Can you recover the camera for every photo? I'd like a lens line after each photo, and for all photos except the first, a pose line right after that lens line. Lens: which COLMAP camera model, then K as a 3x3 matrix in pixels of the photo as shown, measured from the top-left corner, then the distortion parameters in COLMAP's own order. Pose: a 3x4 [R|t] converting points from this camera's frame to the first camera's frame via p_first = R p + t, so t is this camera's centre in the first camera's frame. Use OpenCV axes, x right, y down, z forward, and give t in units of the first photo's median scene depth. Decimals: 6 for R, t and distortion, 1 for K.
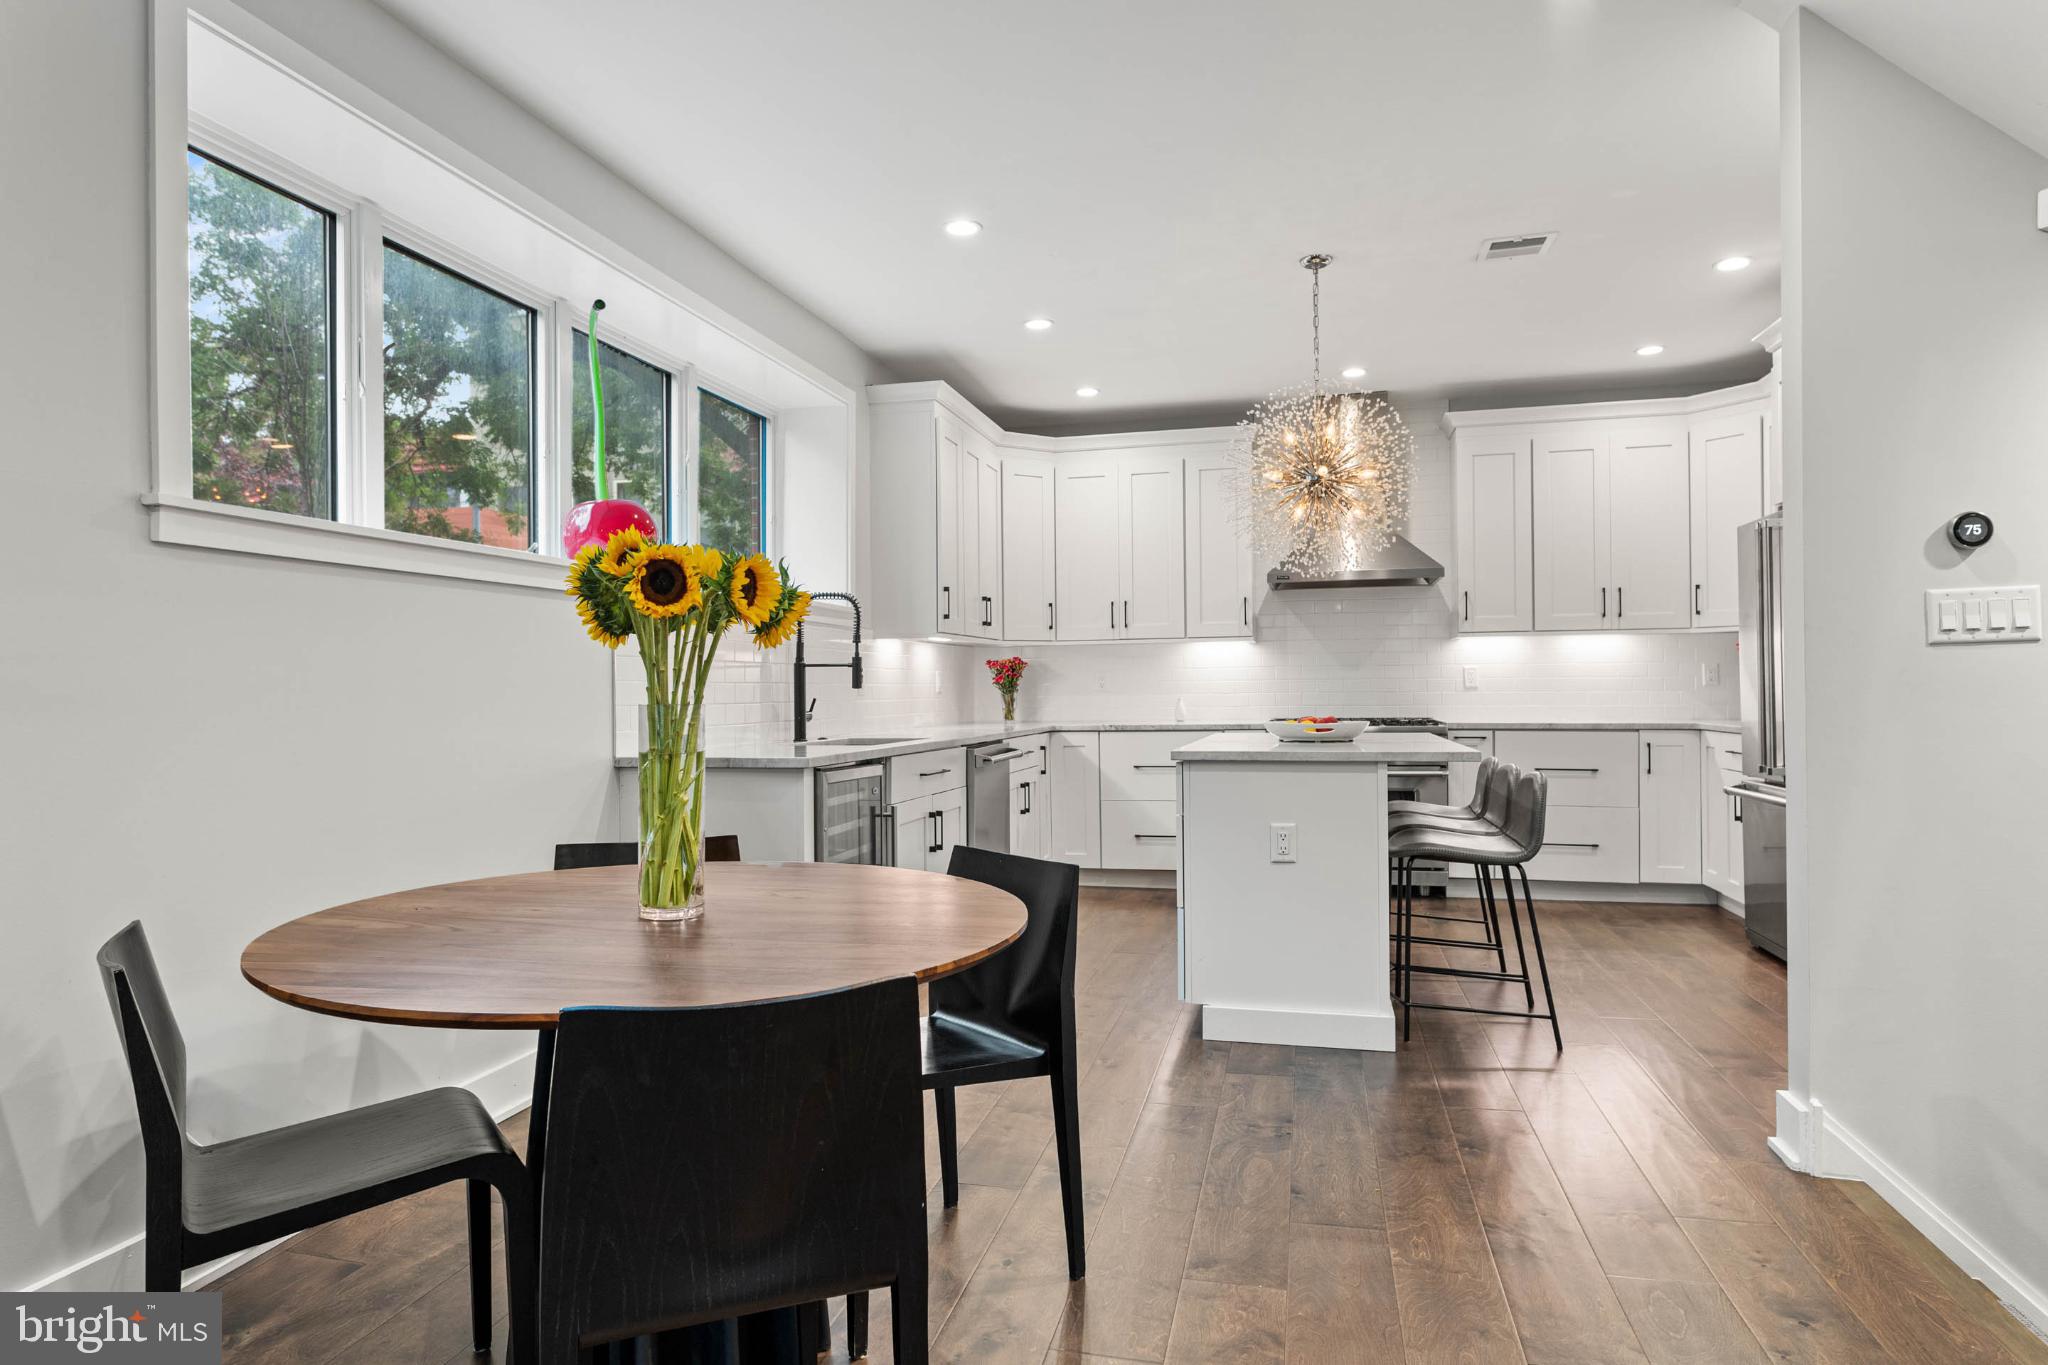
lens RADIAL K [[1163.7, 0, 1032.8], [0, 1163.7, 681.4], [0, 0, 1]] dist [-0.000231, -0.001165]
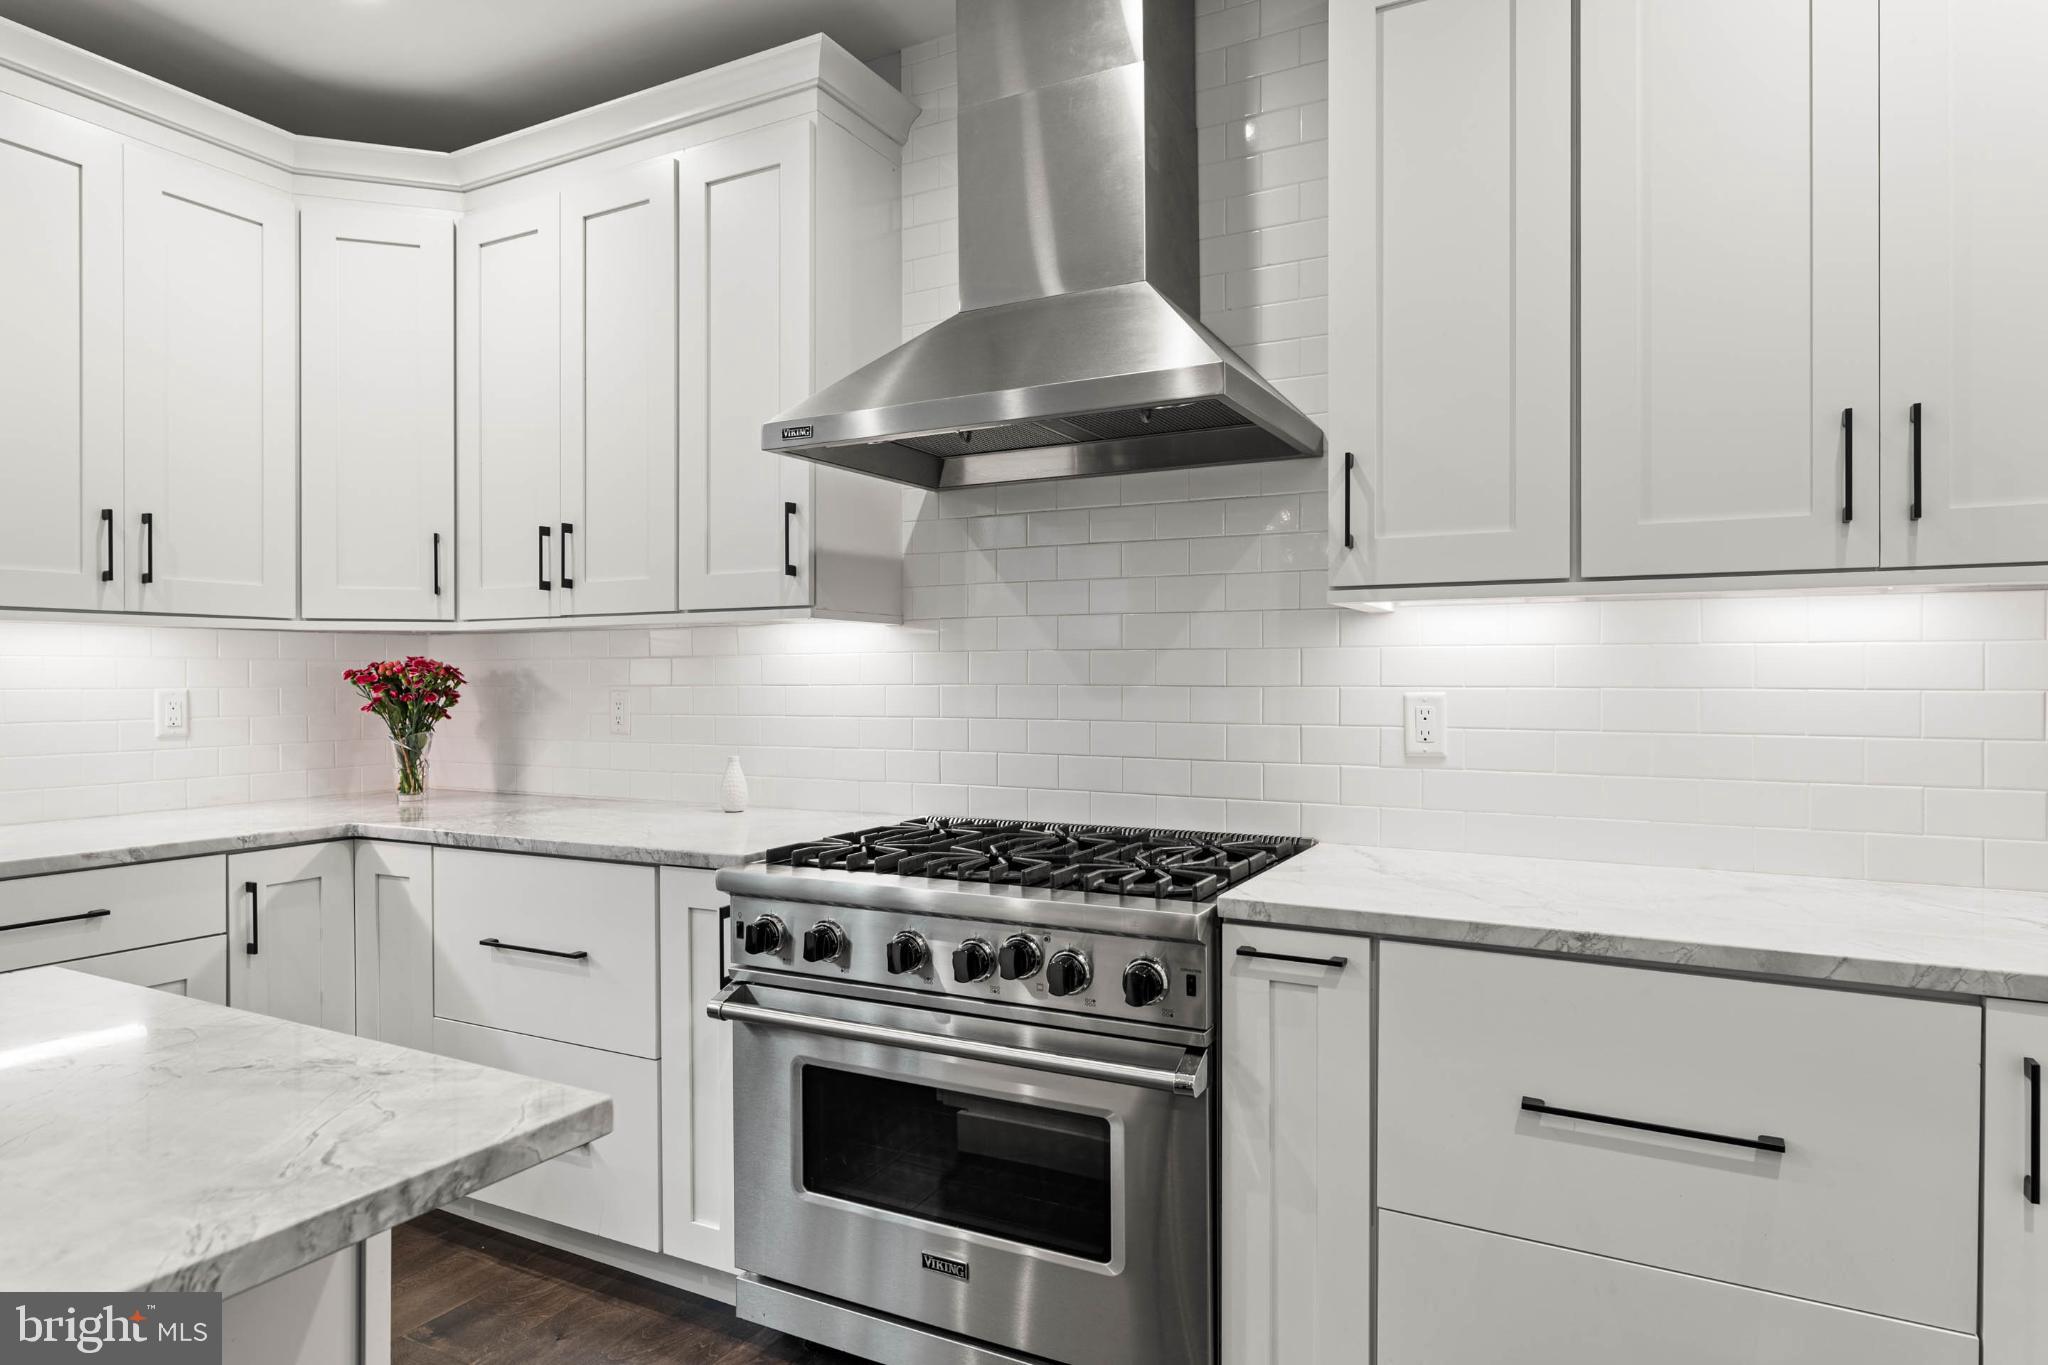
lens RADIAL K [[1186.1, 0, 1027.5], [0, 1186.1, 683.8], [0, 0, 1]] dist [-0.000243, 0.000834]
pose [[0.968818, 0.010195, -0.247563, 0.422284], [-0.007209, 0.999890, 0.012963, -0.023044], [0.247668, -0.010774, 0.968785, 0.775978]]
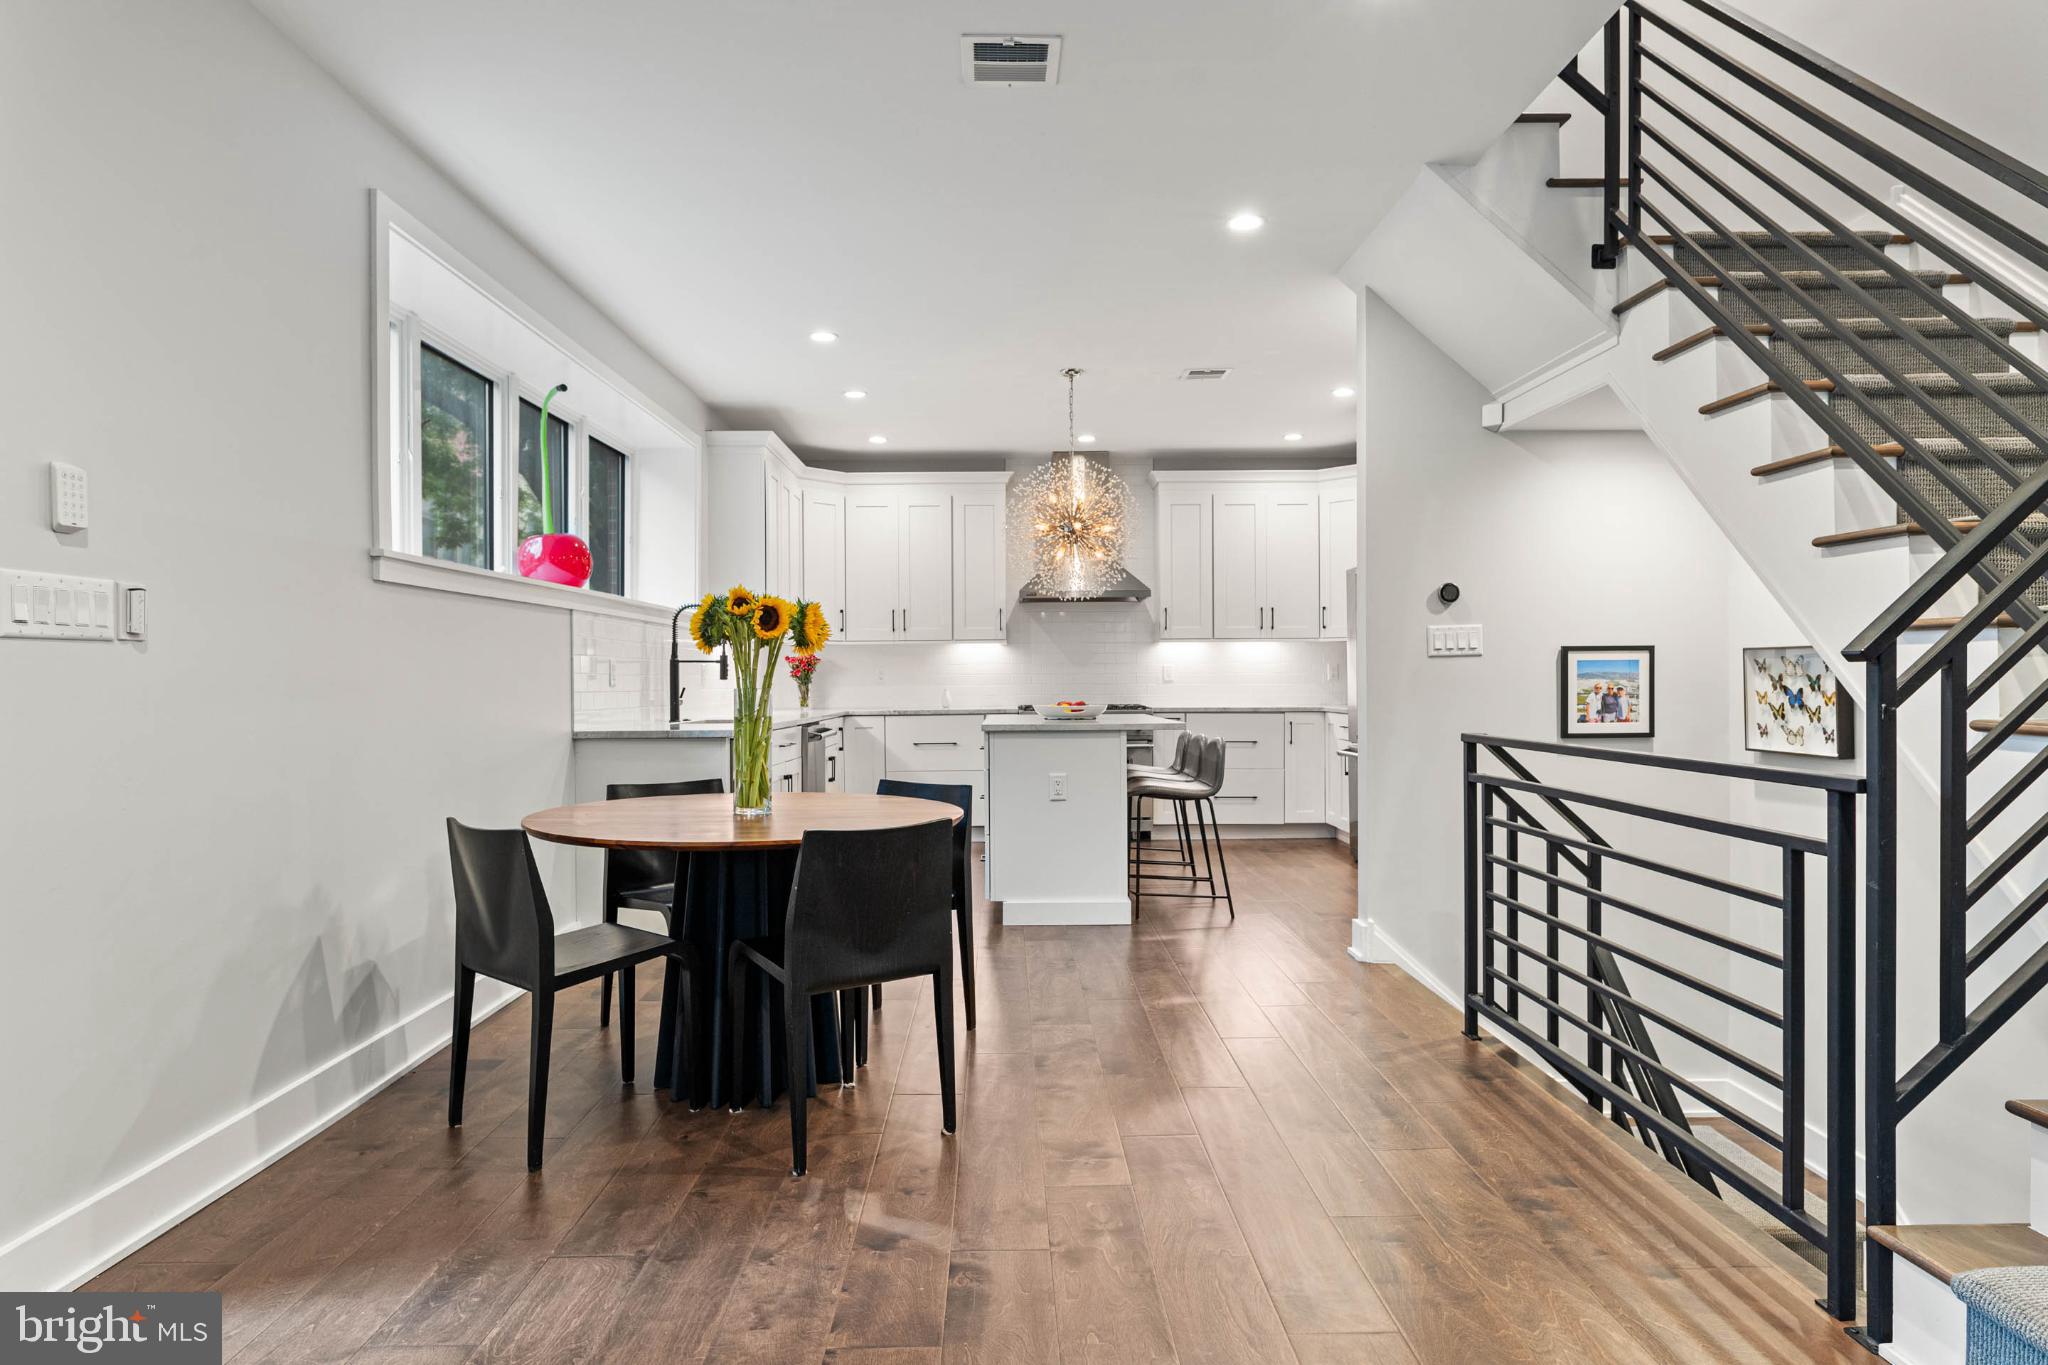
lens RADIAL K [[1155.9, 0, 1024.0], [0, 1155.9, 682.5], [0, 0, 1]] dist [-0.001217, -0.000391]
pose [[0.968373, 0.002892, 0.249491, -0.125109], [-0.004651, 0.999968, 0.006461, -0.000680], [-0.249465, -0.007417, 0.968355, -0.260509]]
